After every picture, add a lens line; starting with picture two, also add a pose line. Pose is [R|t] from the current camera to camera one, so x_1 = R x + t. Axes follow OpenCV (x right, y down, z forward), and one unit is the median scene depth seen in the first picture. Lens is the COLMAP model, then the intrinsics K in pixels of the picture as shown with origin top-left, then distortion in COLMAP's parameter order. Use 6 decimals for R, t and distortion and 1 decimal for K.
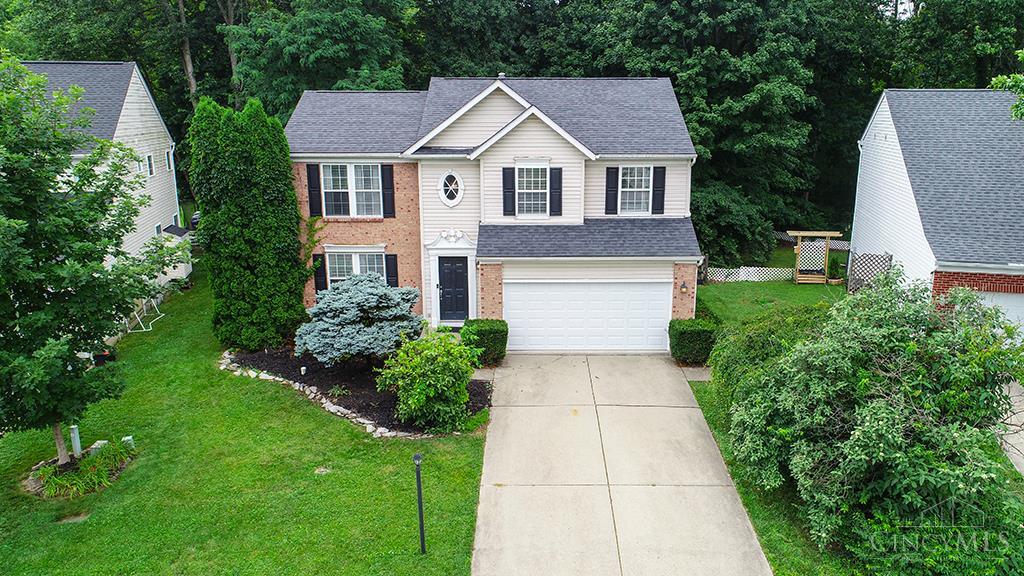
lens RADIAL K [[721.2, 0, 529.8], [0, 721.2, 285.8], [0, 0, 1]] dist [0.000975, -0.000225]
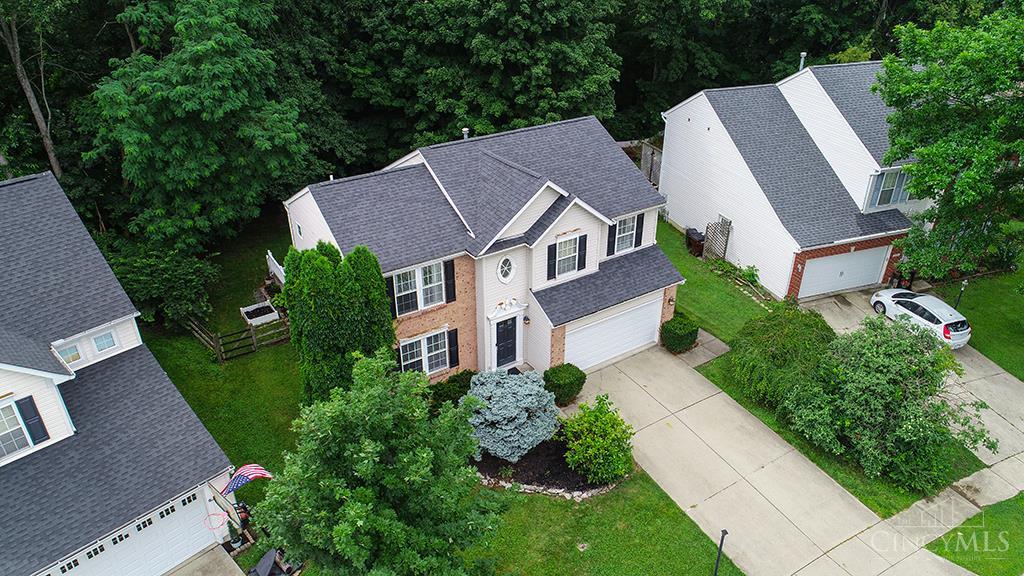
lens RADIAL K [[682.7, 0, 511.0], [0, 682.7, 281.7], [0, 0, 1]] dist [0.001450, -0.001894]
pose [[0.842164, -0.261373, 0.471639, -0.628919], [0.128638, 0.946799, 0.294999, -0.439889], [-0.523652, -0.187767, 0.830982, 0.068658]]
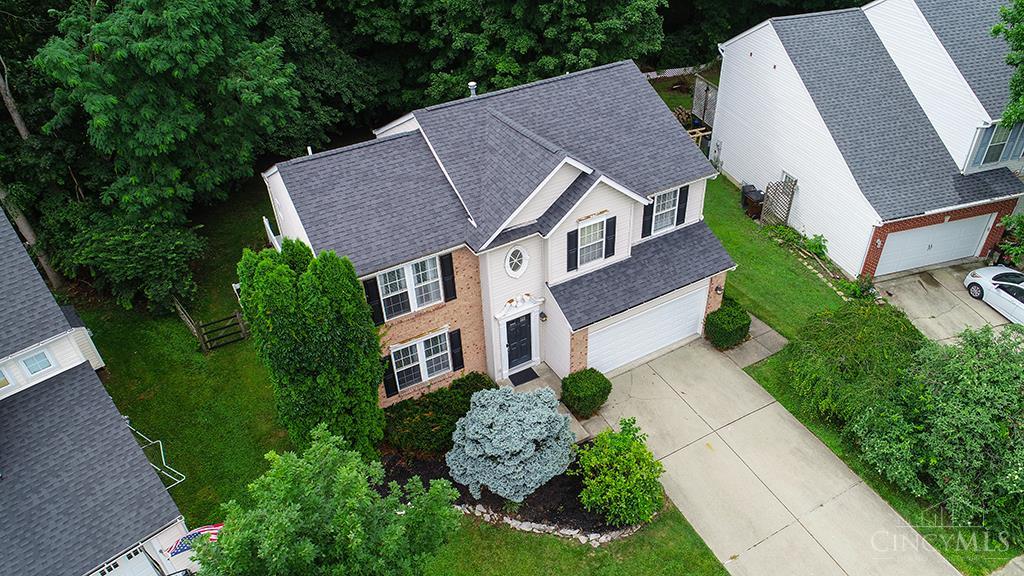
lens RADIAL K [[682.7, 0, 511.0], [0, 682.7, 281.7], [0, 0, 1]] dist [0.001450, -0.001894]
pose [[0.875347, -0.311082, 0.370128, -0.464030], [0.152155, 0.903871, 0.399832, -0.478348], [-0.458929, -0.293675, 0.838534, 0.219040]]
